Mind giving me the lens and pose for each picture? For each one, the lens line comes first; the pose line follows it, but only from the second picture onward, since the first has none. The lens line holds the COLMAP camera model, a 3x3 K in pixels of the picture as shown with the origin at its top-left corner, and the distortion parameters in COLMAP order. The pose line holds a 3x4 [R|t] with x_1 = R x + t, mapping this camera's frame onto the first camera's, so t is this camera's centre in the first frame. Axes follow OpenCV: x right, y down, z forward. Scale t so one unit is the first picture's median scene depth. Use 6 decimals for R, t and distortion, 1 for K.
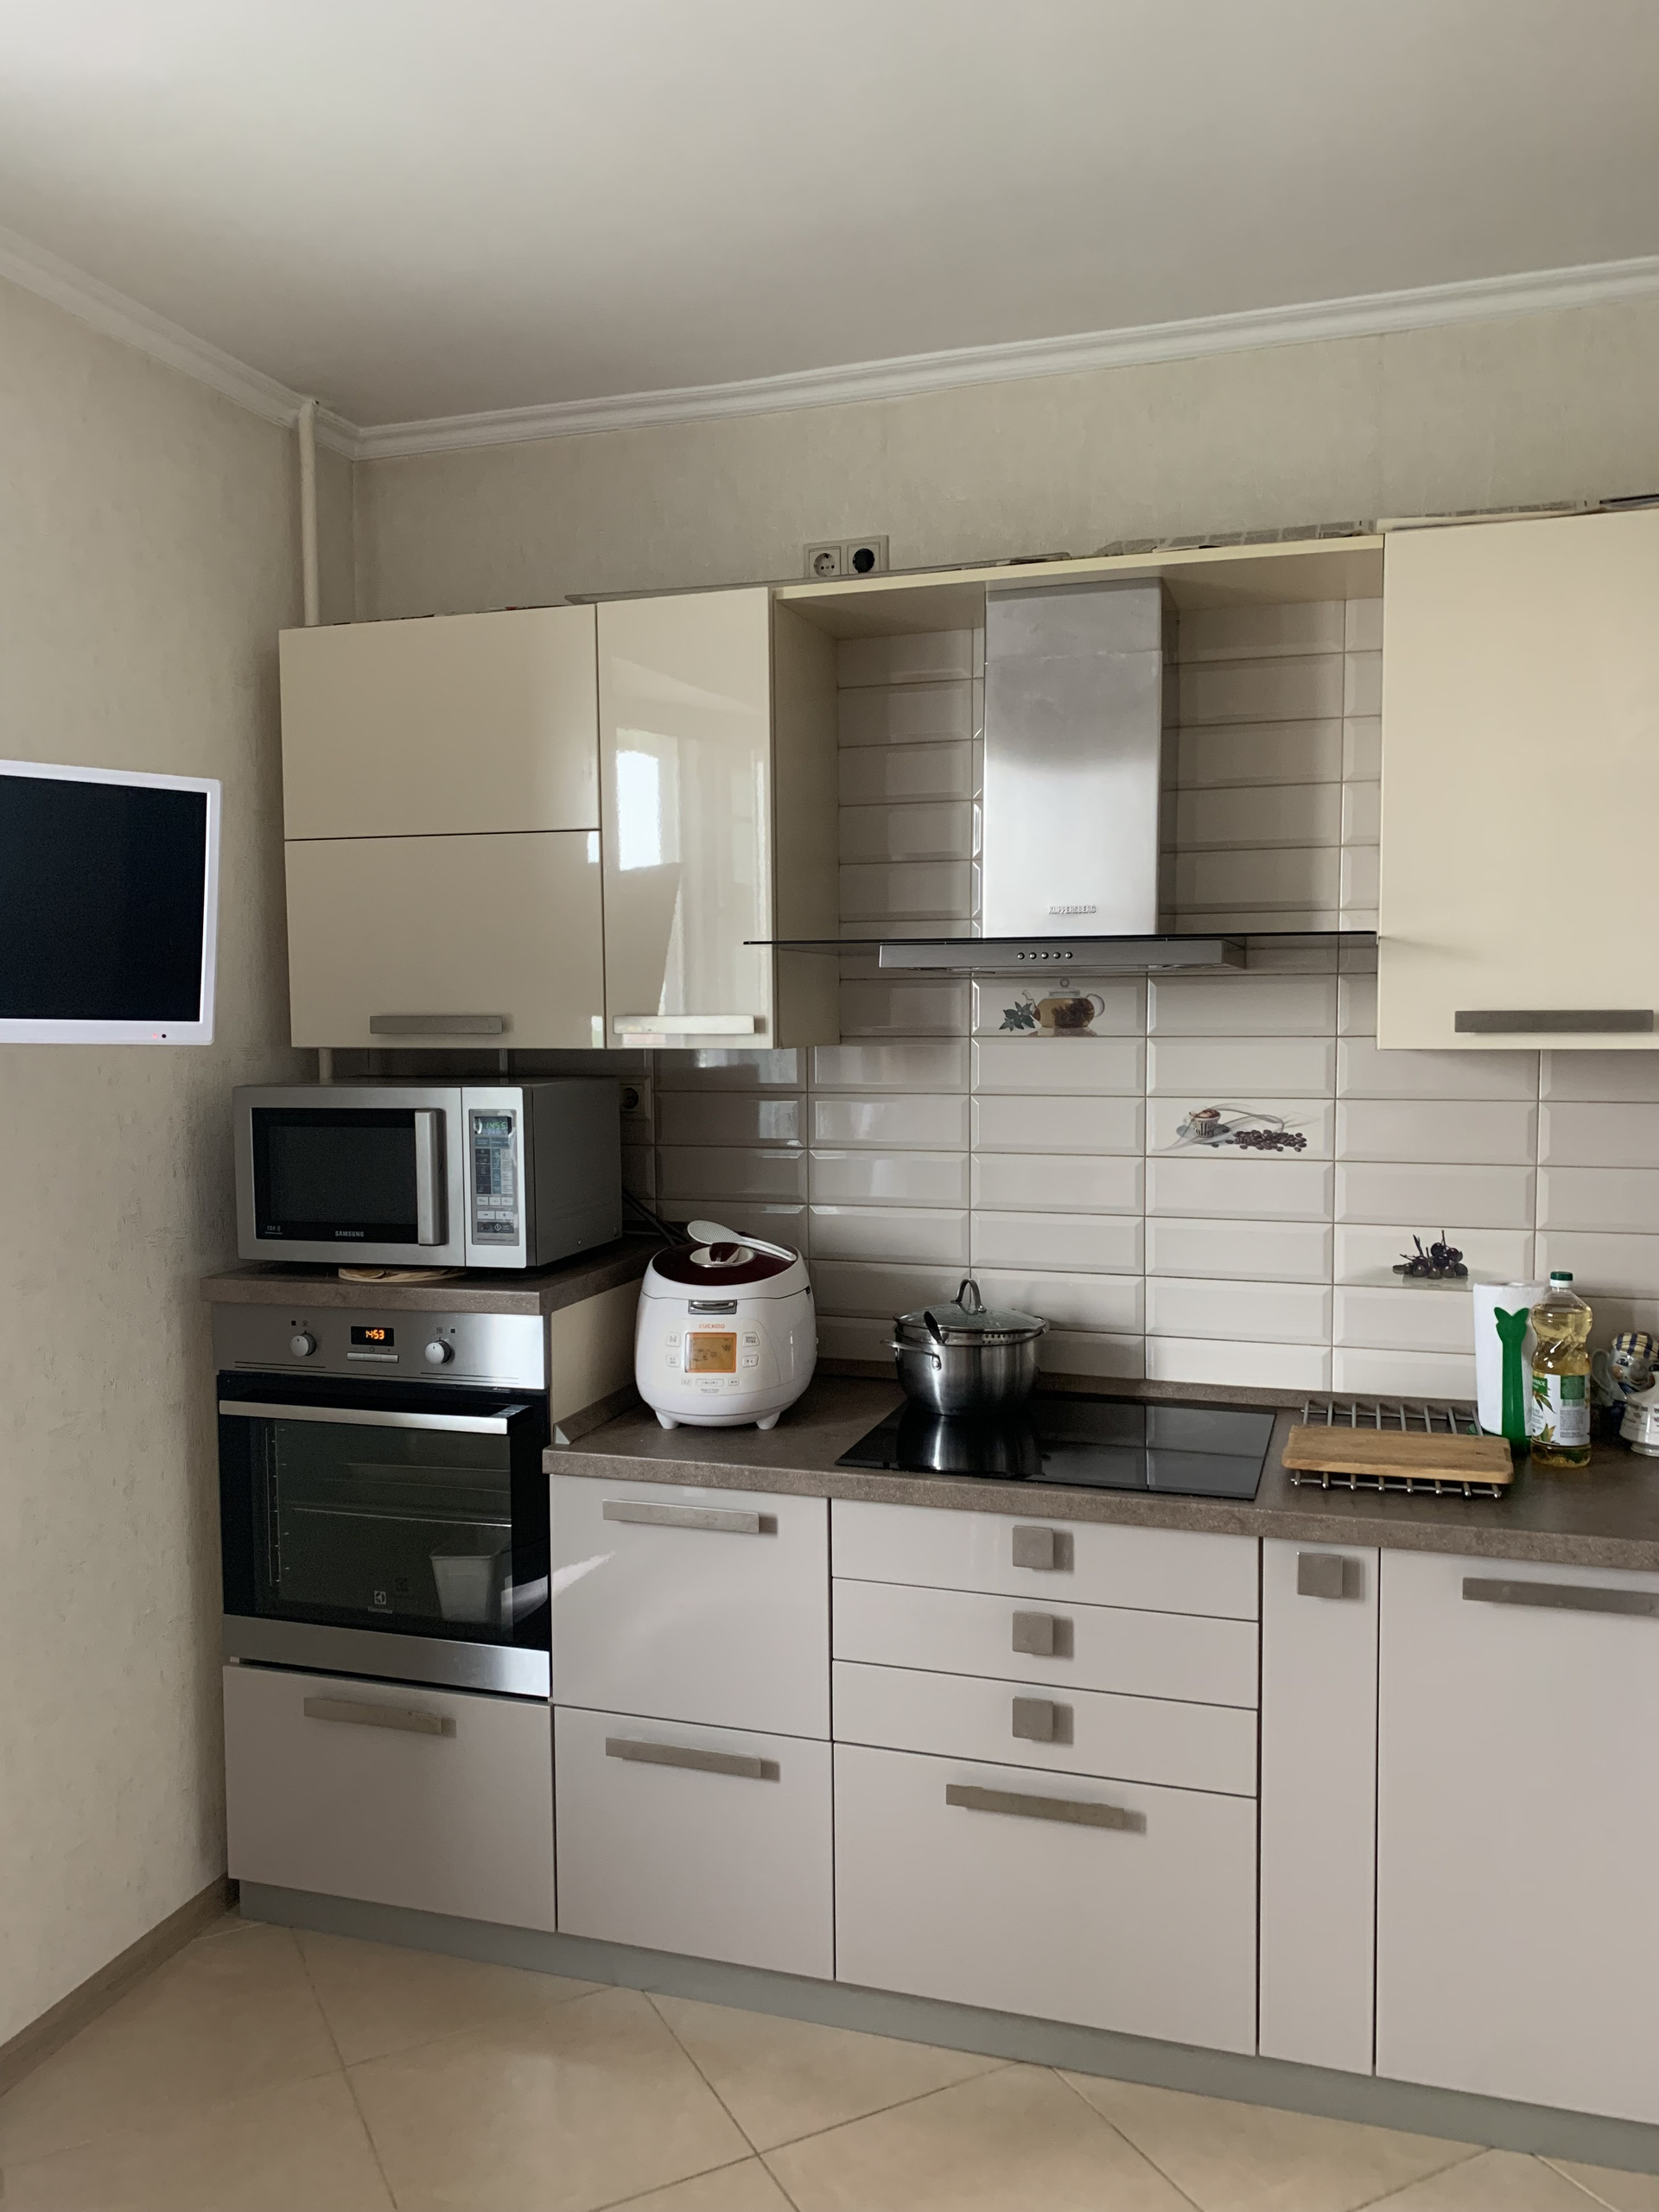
lens RADIAL K [[1698.1, 0, 828.2], [0, 1698.1, 1111.5], [0, 0, 1]] dist [0.003073, 0.001233]
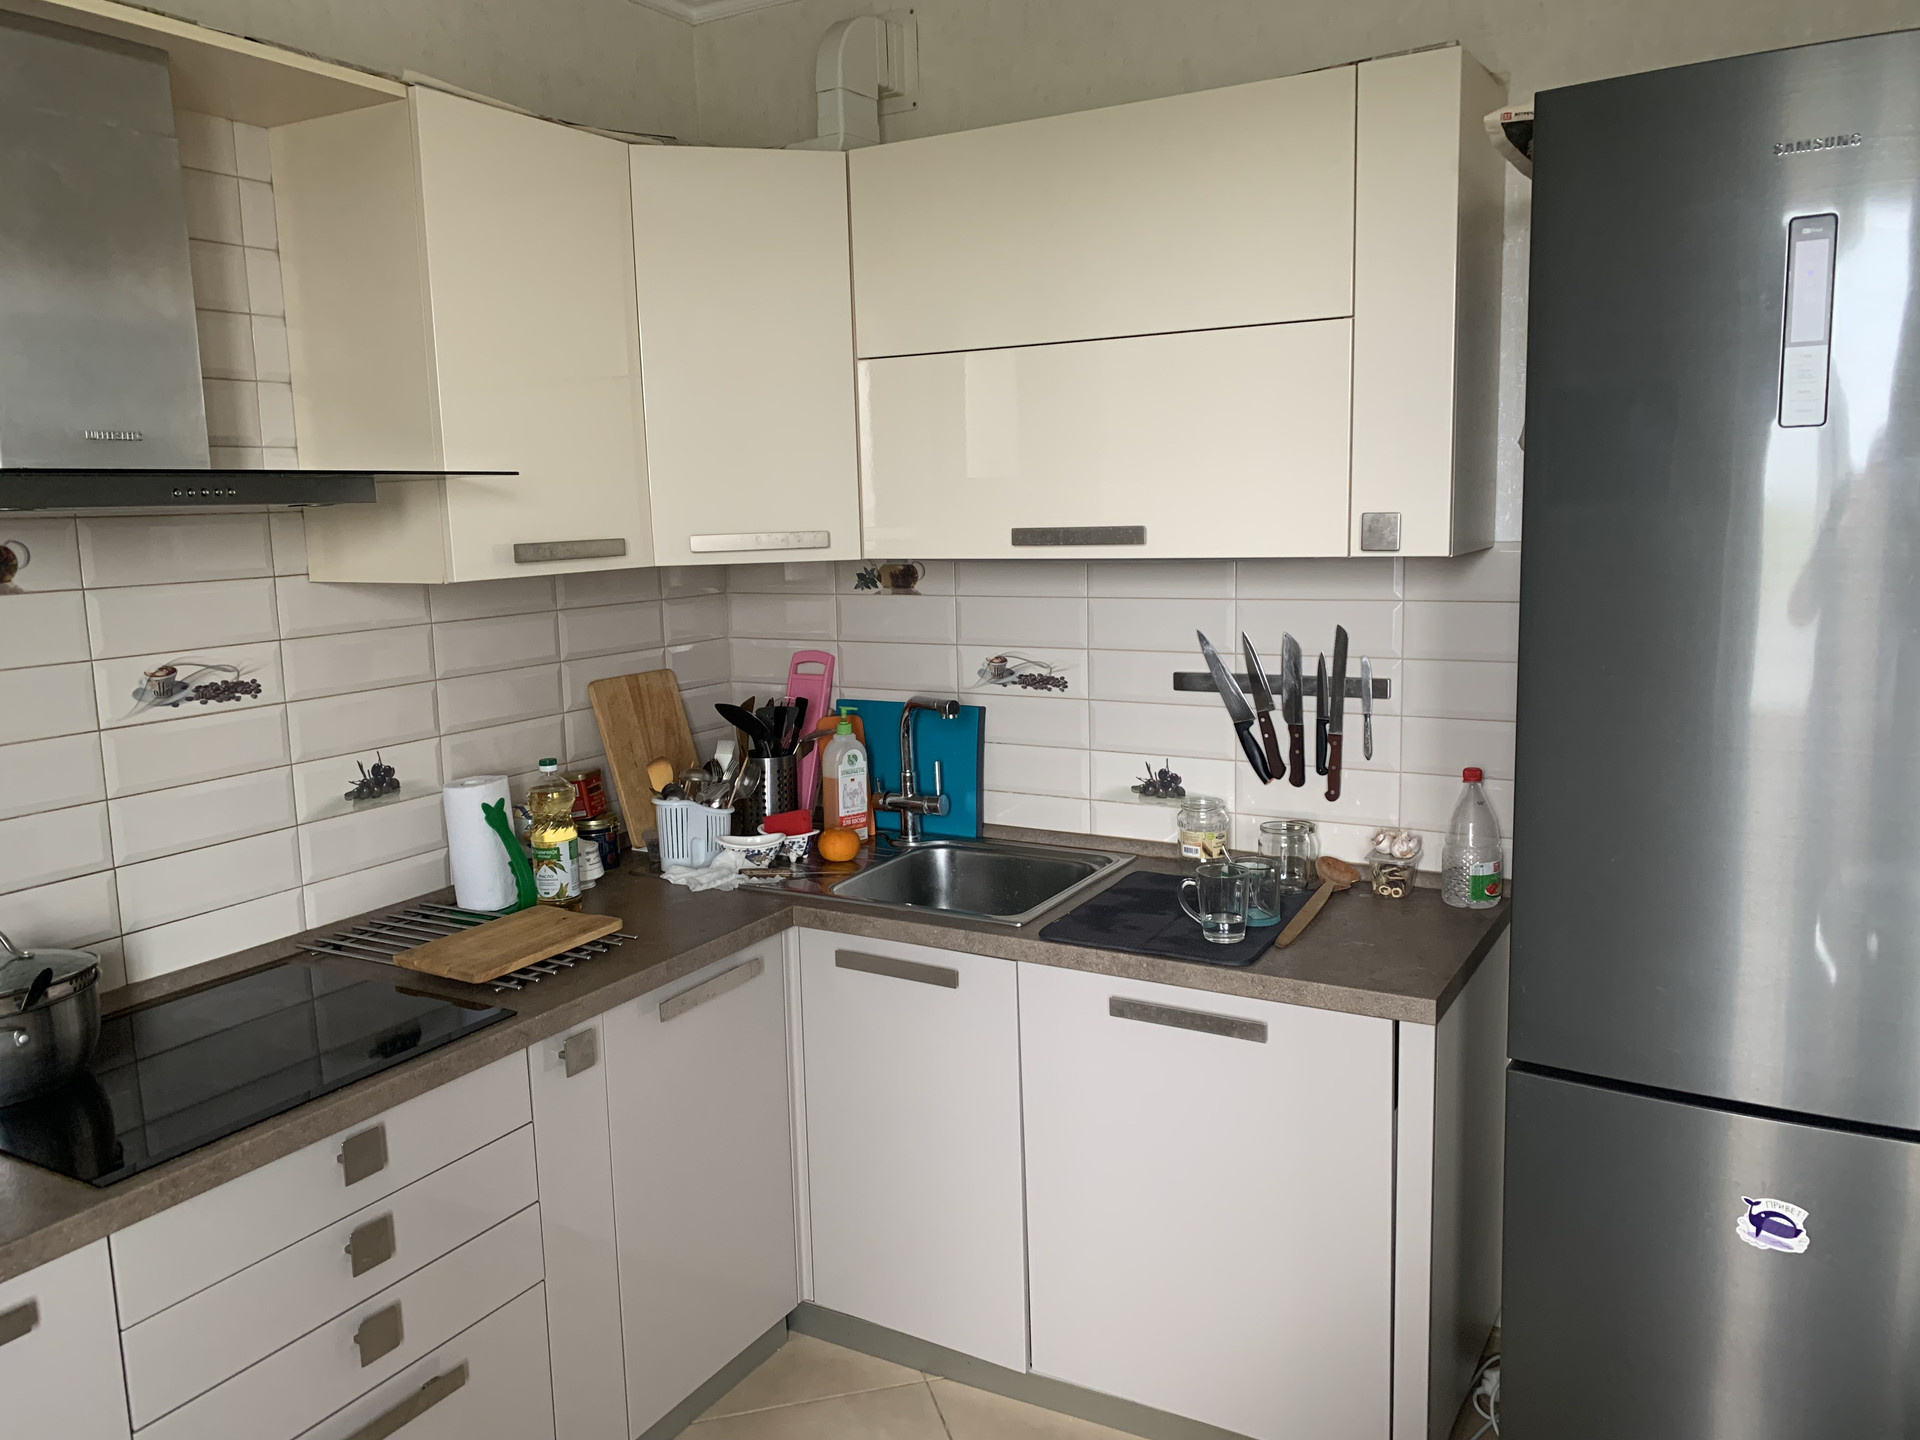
lens RADIAL K [[1474.0, 0, 958.1], [0, 1474.0, 714.1], [0, 0, 1]] dist [0.003073, 0.001233]
pose [[0.193365, -0.142970, 0.970654, -0.463753], [0.087317, 0.987908, 0.128117, -0.040324], [-0.977234, 0.059981, 0.203511, 0.442446]]
